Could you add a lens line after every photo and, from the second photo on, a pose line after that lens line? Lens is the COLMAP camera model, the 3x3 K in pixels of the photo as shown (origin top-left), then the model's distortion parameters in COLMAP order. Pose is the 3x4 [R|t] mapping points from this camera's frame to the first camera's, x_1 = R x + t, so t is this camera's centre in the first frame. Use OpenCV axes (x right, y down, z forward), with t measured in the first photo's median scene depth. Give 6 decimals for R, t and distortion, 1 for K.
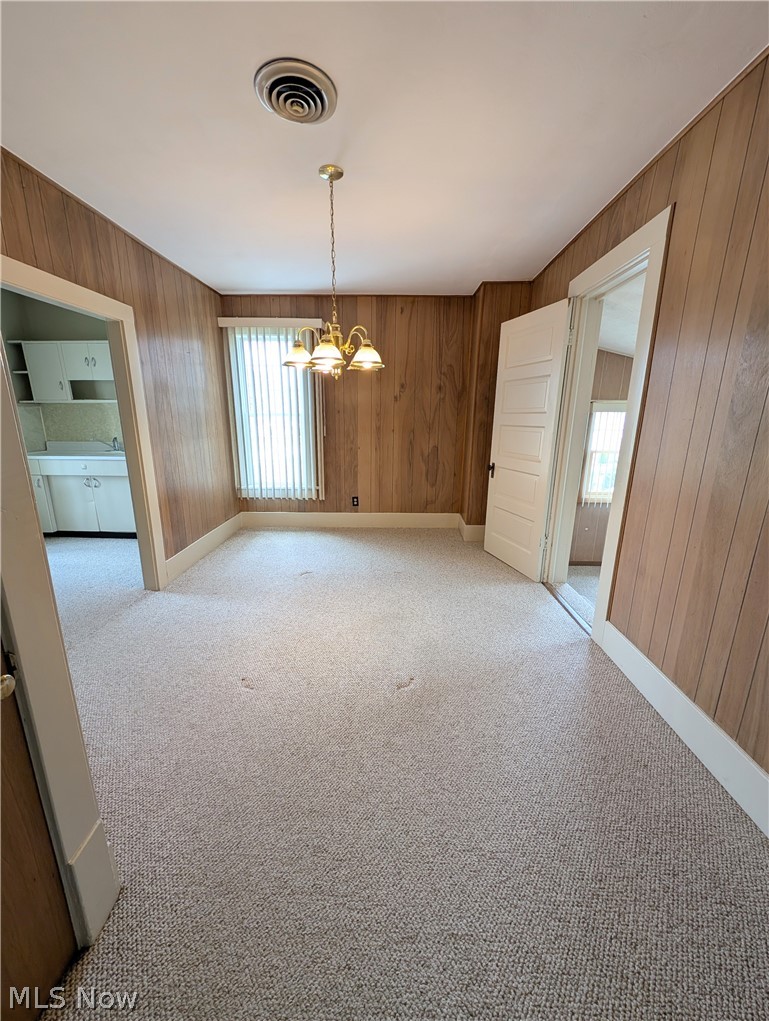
lens RADIAL K [[385.1, 0, 380.0], [0, 385.1, 506.1], [0, 0, 1]] dist [0.006992, -0.002269]
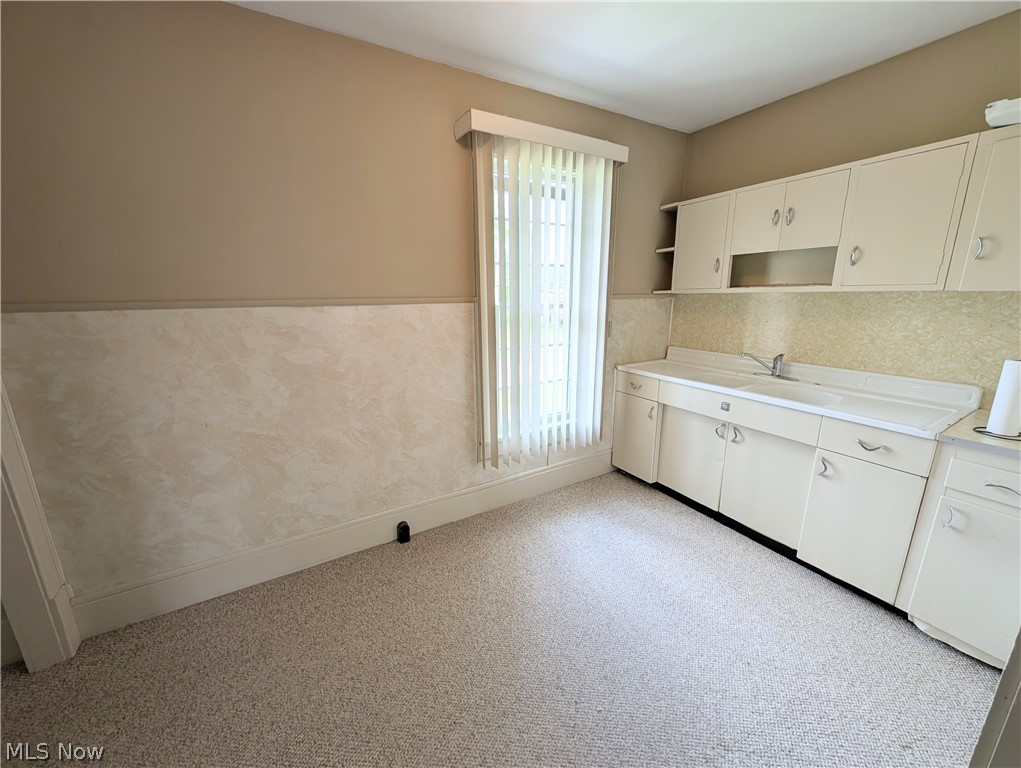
lens RADIAL K [[385.1, 0, 504.3], [0, 385.1, 383.9], [0, 0, 1]] dist [0.006992, -0.002269]
pose [[0.513869, 0.185887, -0.837487, -0.439168], [-0.188363, 0.976867, 0.101247, -0.122855], [0.836934, 0.105724, 0.536995, 0.398064]]
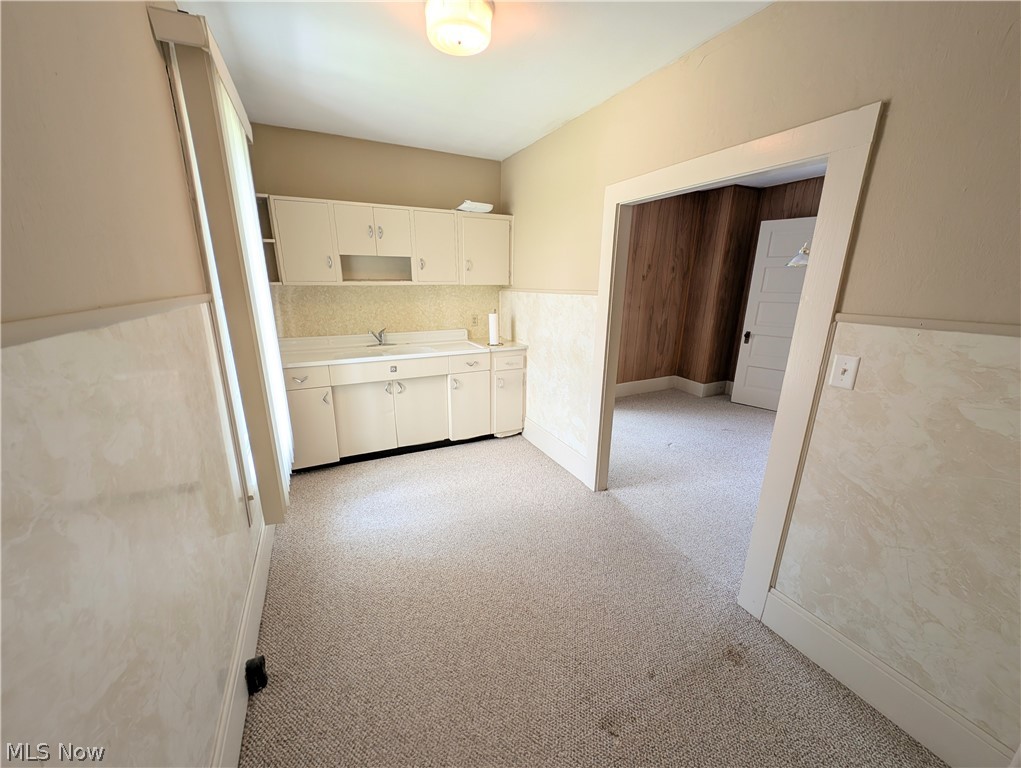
lens RADIAL K [[385.1, 0, 514.0], [0, 385.1, 383.9], [0, 0, 1]] dist [0.006992, -0.002269]
pose [[0.888691, -0.121820, 0.442027, -0.845617], [0.108794, 0.992552, 0.054812, -0.083402], [-0.445412, -0.000621, 0.895325, 0.189335]]
